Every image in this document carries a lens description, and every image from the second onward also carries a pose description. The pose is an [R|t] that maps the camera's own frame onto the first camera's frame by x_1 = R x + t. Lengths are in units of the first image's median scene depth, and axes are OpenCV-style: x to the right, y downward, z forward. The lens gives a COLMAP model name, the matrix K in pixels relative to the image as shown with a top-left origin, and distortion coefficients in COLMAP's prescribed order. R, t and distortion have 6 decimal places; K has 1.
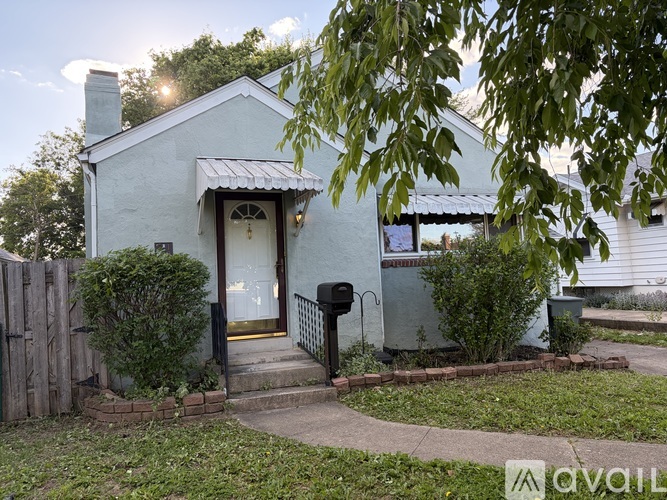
lens RADIAL K [[504.8, 0, 333.5], [0, 504.8, 250.0], [0, 0, 1]] dist [0.000173, 0.000344]
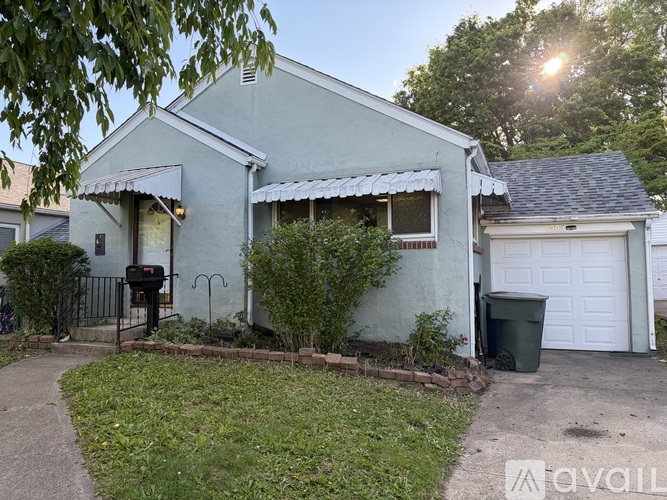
lens RADIAL K [[504.8, 0, 333.5], [0, 504.8, 250.0], [0, 0, 1]] dist [0.000173, 0.000344]
pose [[0.726786, 0.008116, -0.686816, 1.023586], [0.013910, 0.999551, 0.026531, 0.002077], [0.686723, -0.028836, 0.726347, 0.373704]]
